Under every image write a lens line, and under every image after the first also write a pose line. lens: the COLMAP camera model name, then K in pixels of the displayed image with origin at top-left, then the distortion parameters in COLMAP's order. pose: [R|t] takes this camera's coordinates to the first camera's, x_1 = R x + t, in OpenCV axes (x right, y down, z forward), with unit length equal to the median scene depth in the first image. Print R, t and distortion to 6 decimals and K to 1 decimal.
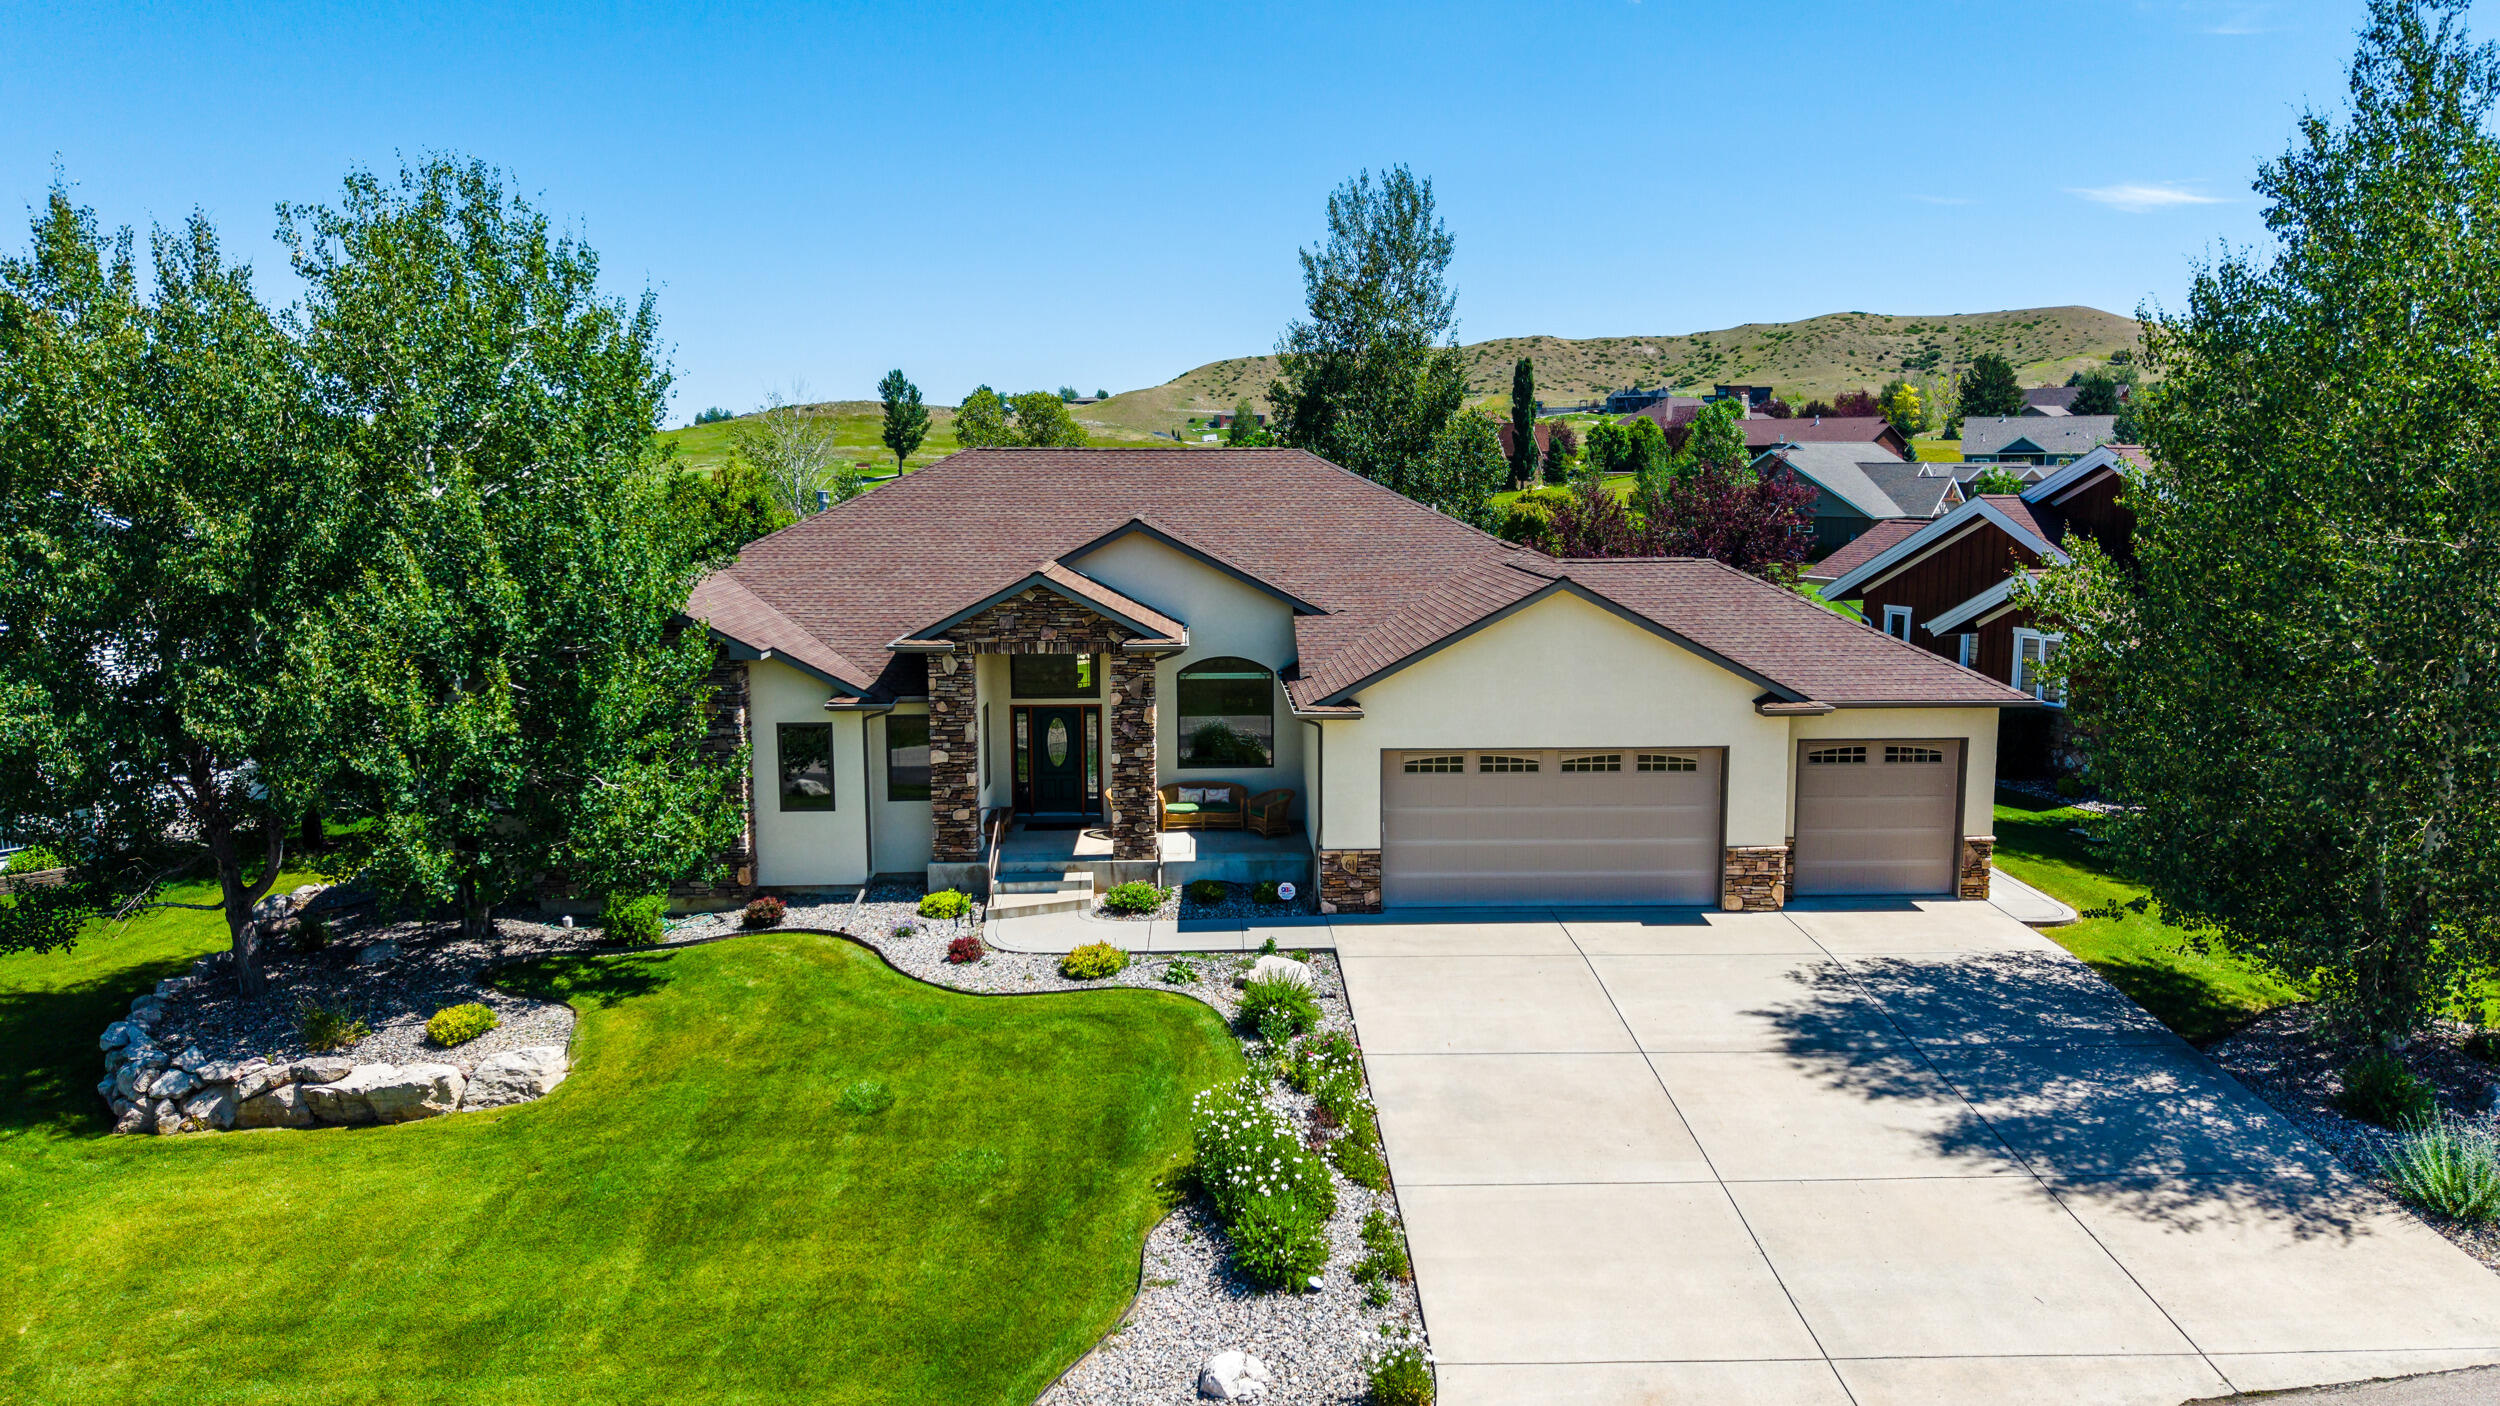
lens RADIAL K [[1780.0, 0, 1250.0], [0, 1780.0, 703.0], [0, 0, 1]] dist [0.047482, -0.085135]
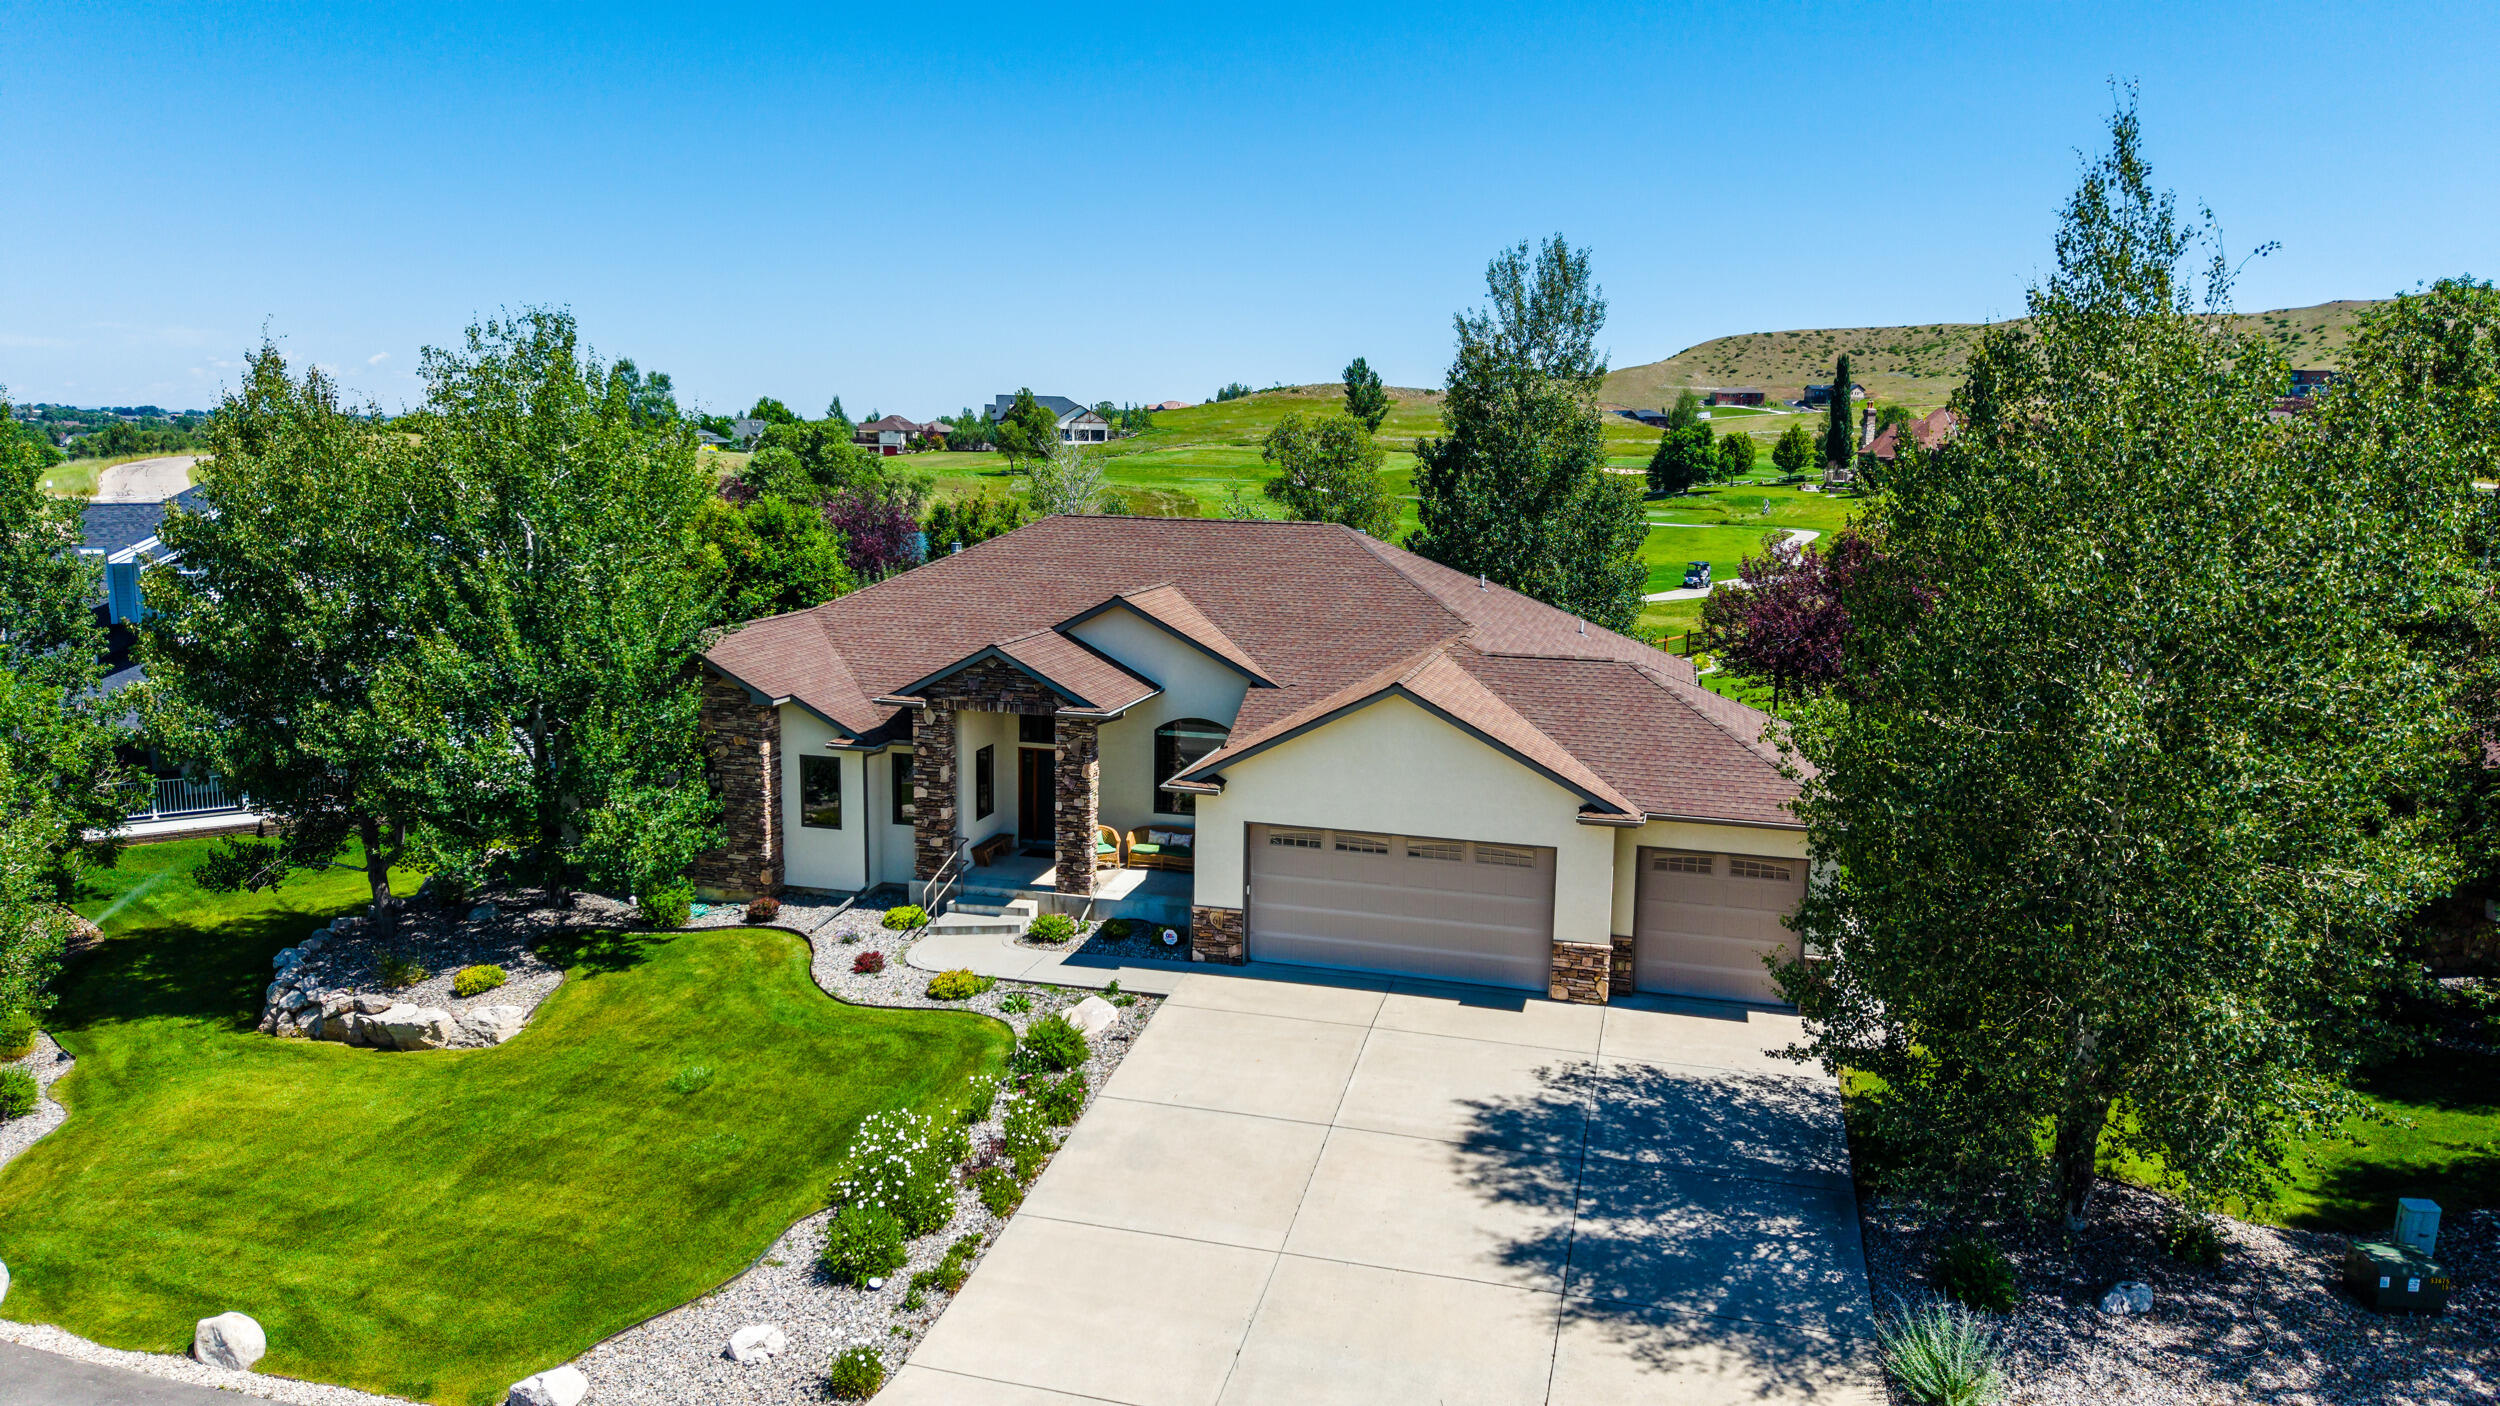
lens RADIAL K [[1762.4, 0, 1307.8], [0, 1762.4, 685.0], [0, 0, 1]] dist [0.057577, -0.085896]
pose [[0.951933, 0.066785, -0.298938, 0.462423], [-0.060731, 0.997718, 0.029507, -0.101191], [0.300227, -0.009934, 0.953816, -0.057756]]
